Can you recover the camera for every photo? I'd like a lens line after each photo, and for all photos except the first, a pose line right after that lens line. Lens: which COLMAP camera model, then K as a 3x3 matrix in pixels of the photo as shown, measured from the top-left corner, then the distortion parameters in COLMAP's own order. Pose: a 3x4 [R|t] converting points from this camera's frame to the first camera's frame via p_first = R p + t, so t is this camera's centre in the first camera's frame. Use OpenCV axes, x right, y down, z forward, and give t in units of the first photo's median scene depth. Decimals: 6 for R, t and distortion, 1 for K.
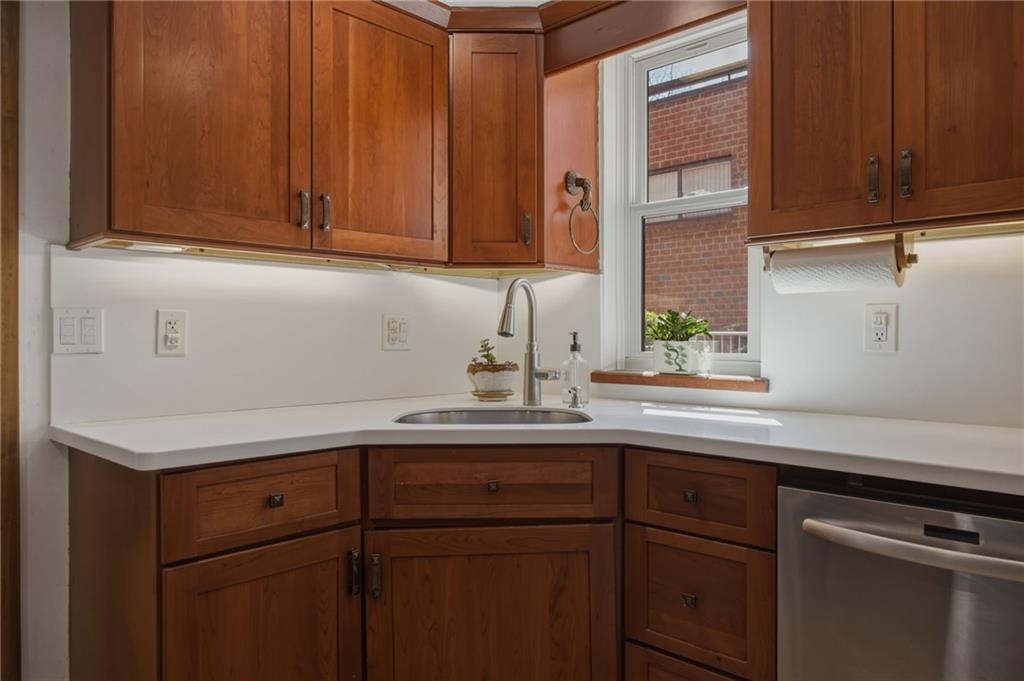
lens RADIAL K [[697.2, 0, 517.6], [0, 697.2, 335.5], [0, 0, 1]] dist [-0.010822, -0.002145]
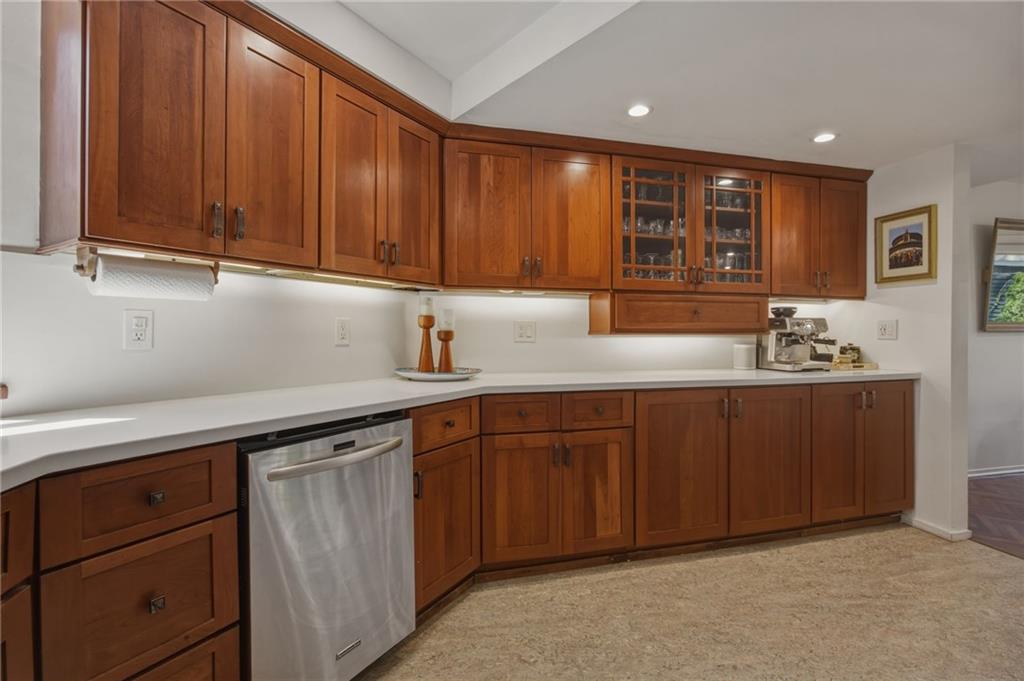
lens RADIAL K [[524.3, 0, 508.7], [0, 524.3, 331.0], [0, 0, 1]] dist [-0.007223, -0.000832]
pose [[-0.262897, 0.007080, 0.964798, -0.531916], [-0.000052, 0.999973, -0.007352, -0.001769], [-0.964824, -0.001983, -0.262890, 0.626334]]
